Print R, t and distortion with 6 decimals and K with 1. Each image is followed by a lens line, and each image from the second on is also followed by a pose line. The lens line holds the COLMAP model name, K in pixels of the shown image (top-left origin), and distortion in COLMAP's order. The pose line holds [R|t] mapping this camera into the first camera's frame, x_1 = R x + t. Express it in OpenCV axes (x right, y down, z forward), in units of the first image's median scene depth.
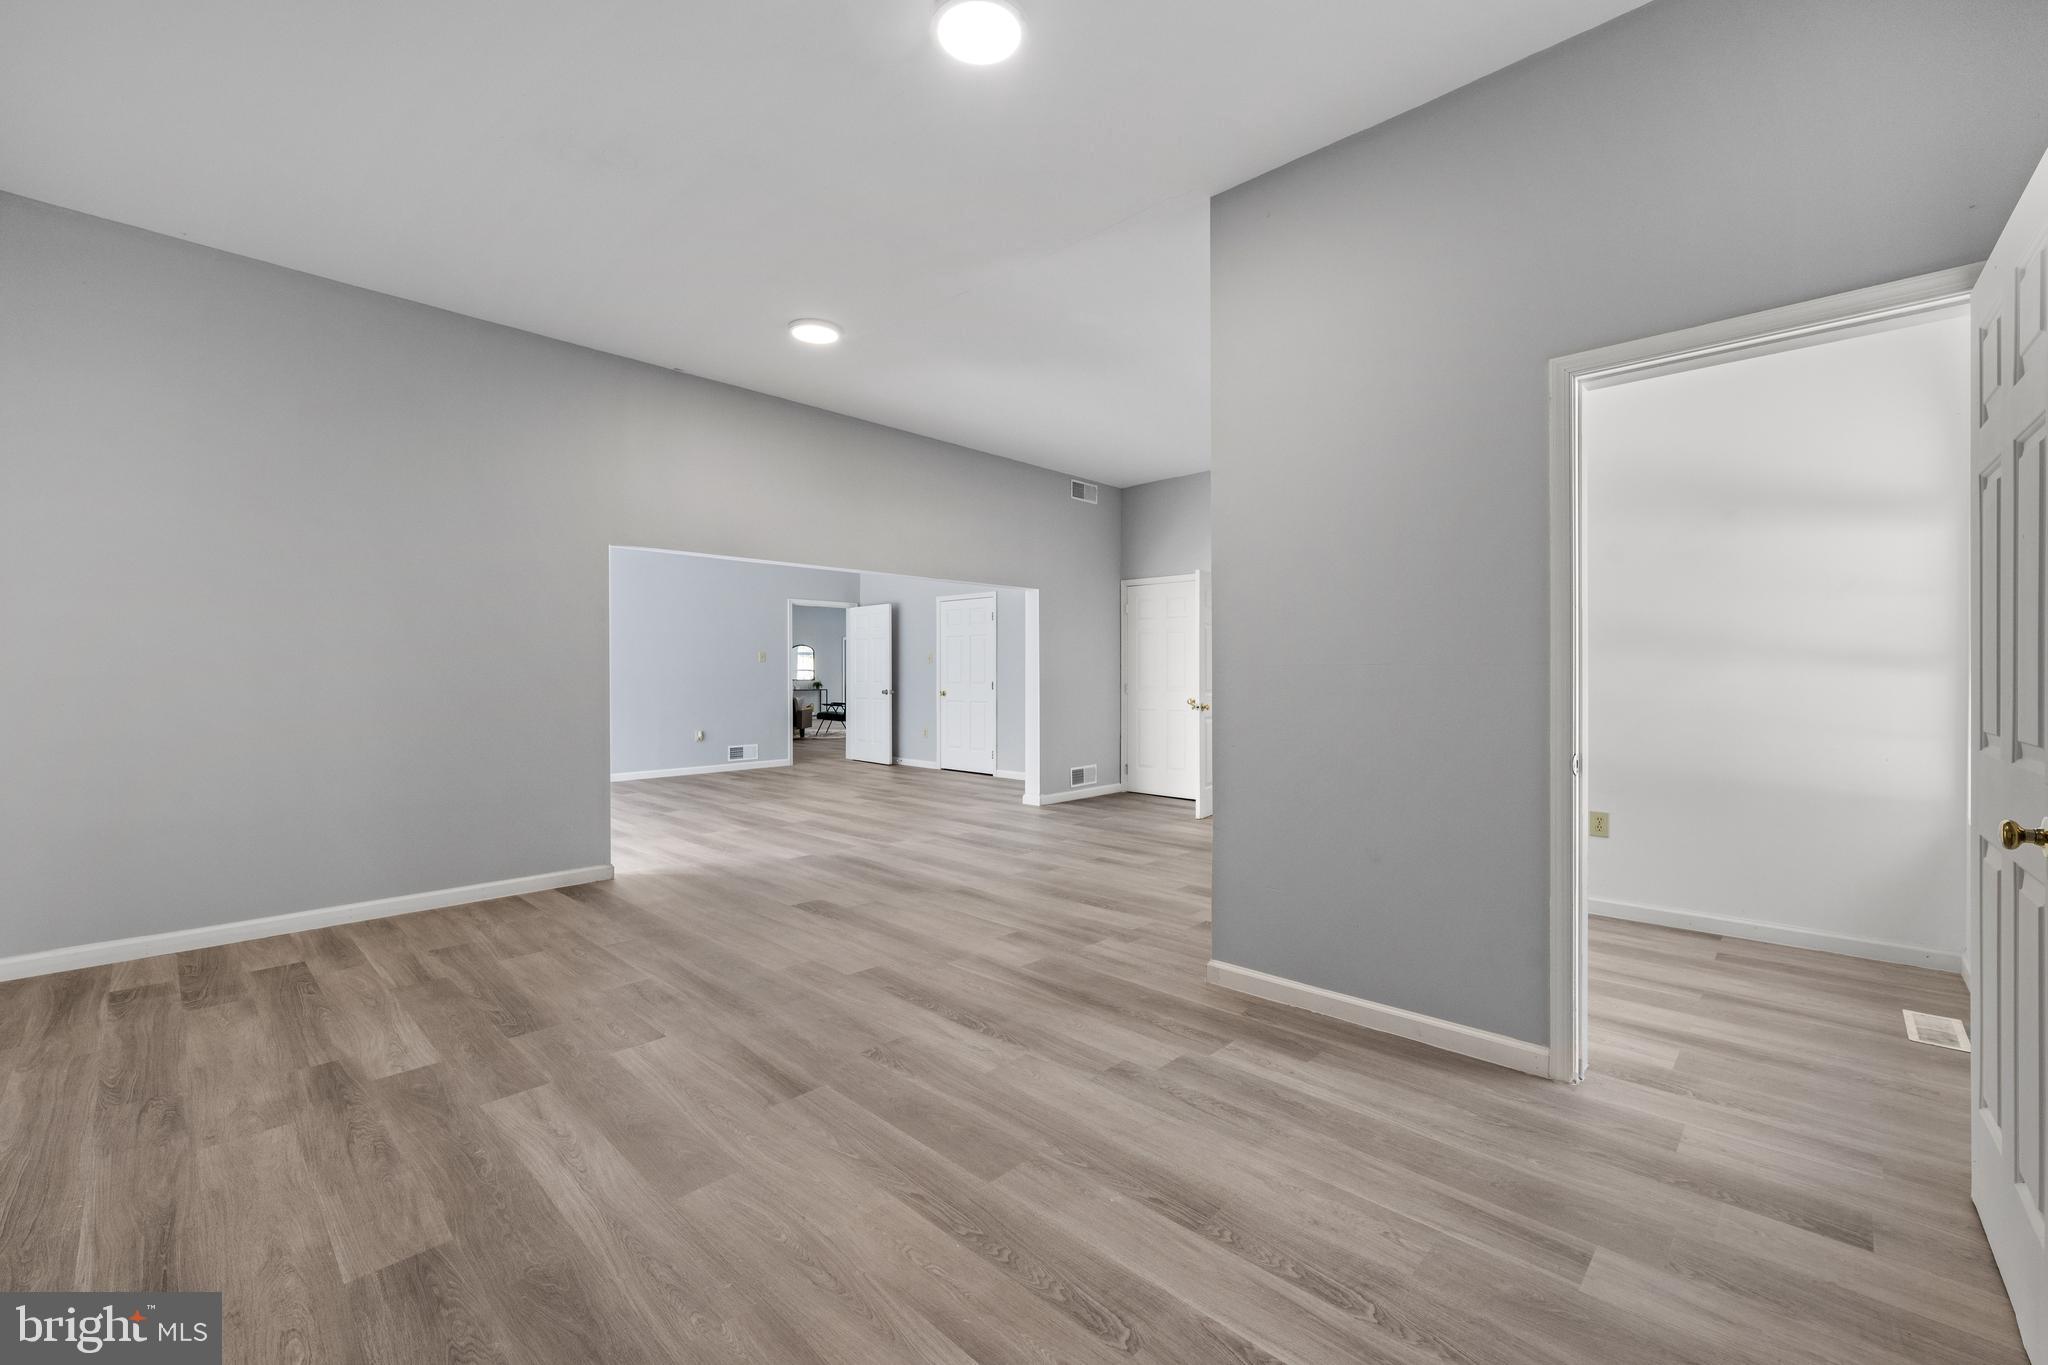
lens RADIAL K [[862.4, 0, 1037.1], [0, 862.4, 677.0], [0, 0, 1]] dist [-0.001530, 0.000386]
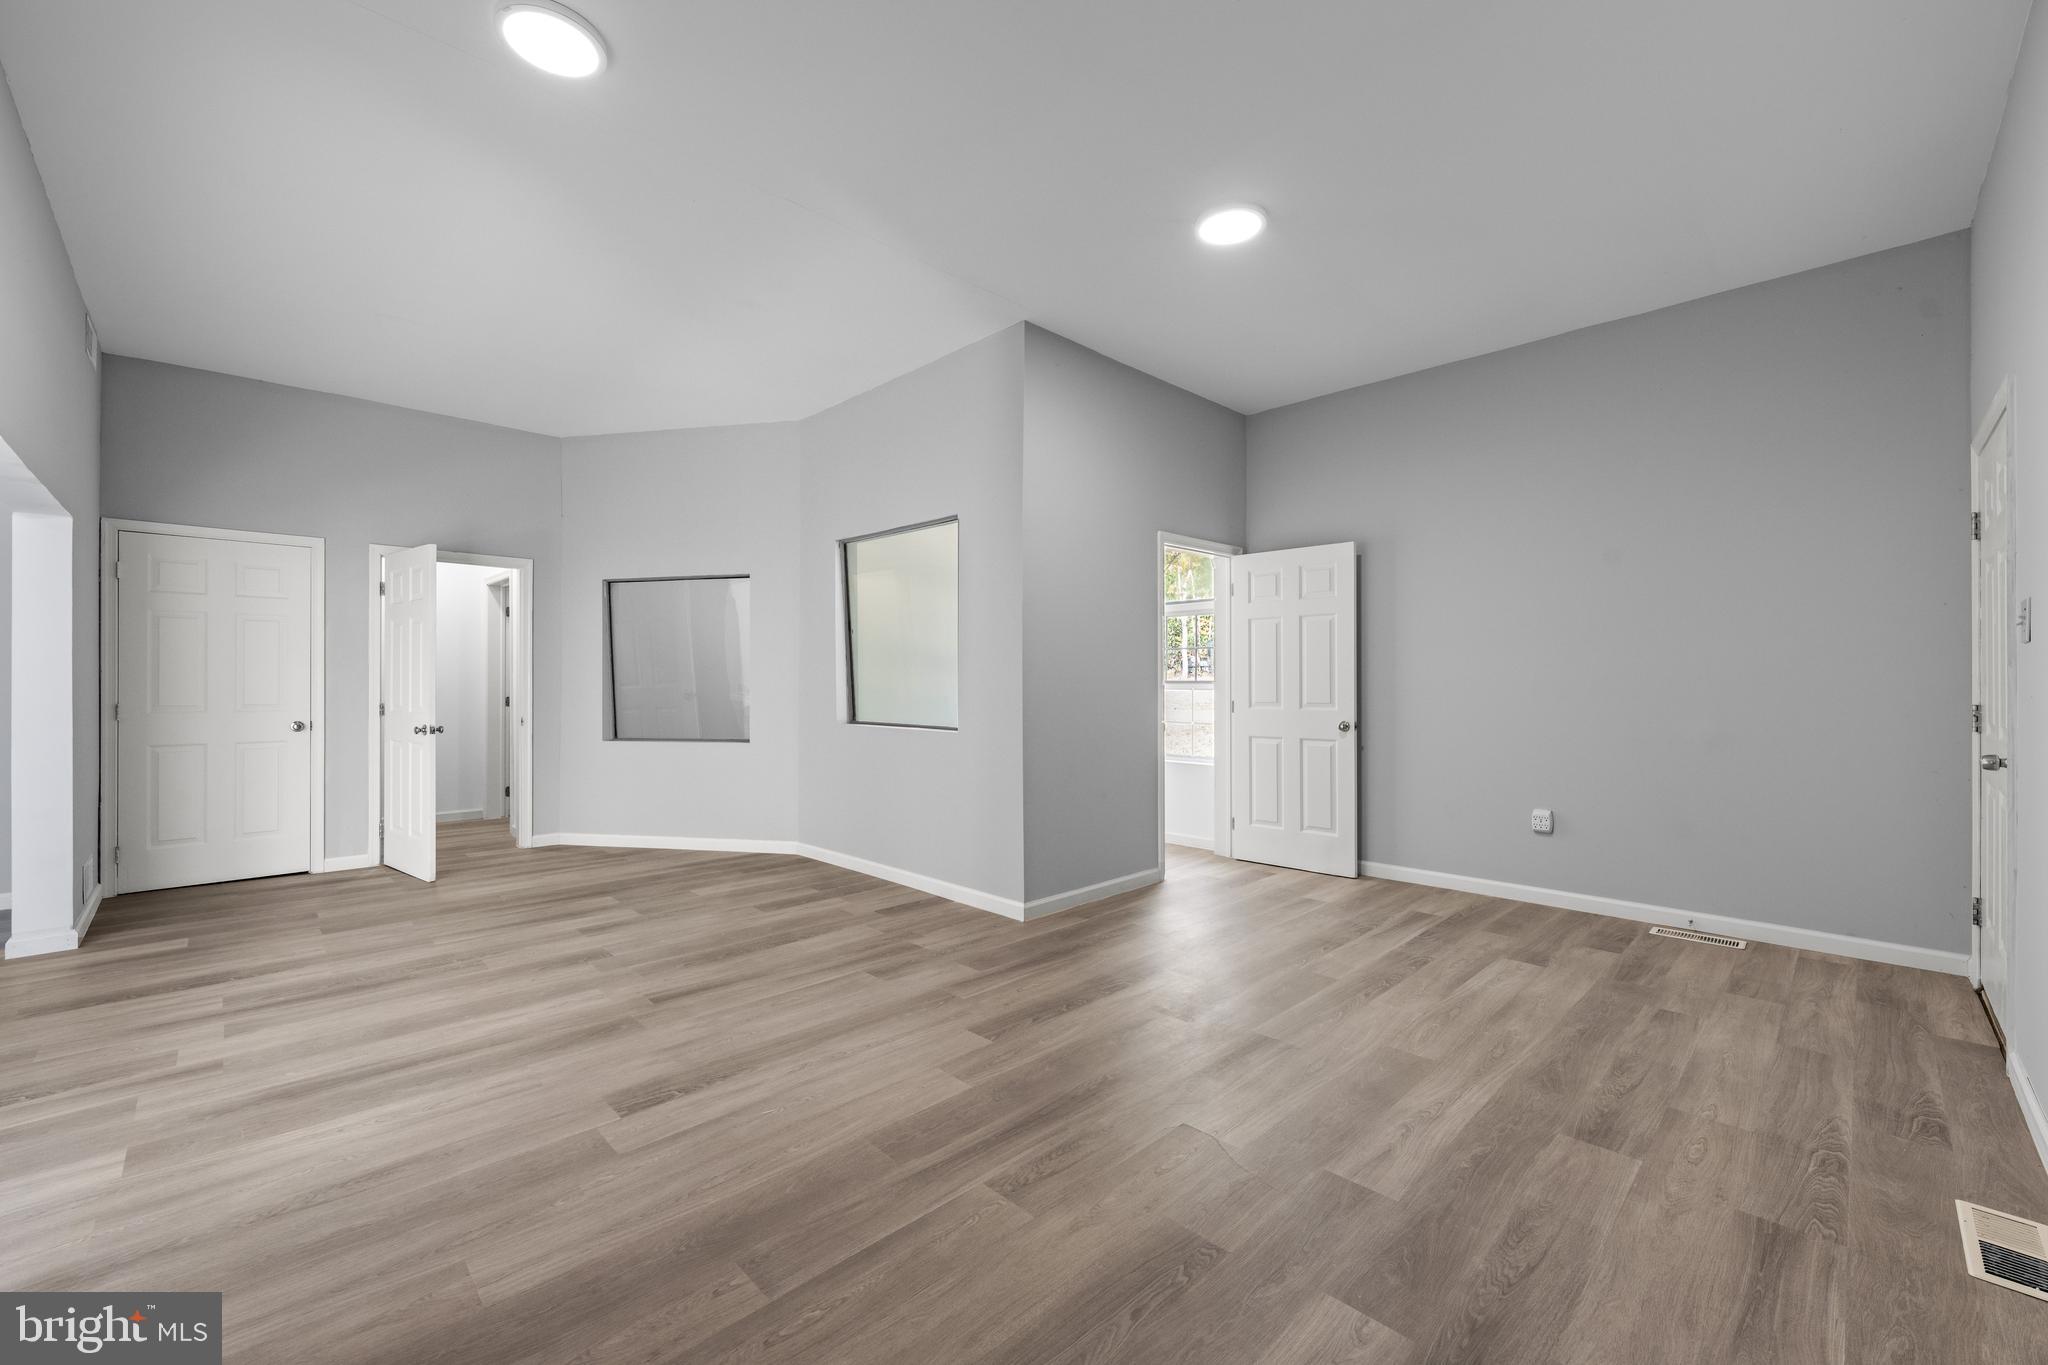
lens RADIAL K [[821.5, 0, 1037.8], [0, 821.5, 681.9], [0, 0, 1]] dist [0.002833, -0.000340]
pose [[0.016028, 0.001285, 0.999871, -1.418454], [0.003926, 0.999991, -0.001348, -0.009852], [-0.999864, 0.003947, 0.016023, 1.301238]]
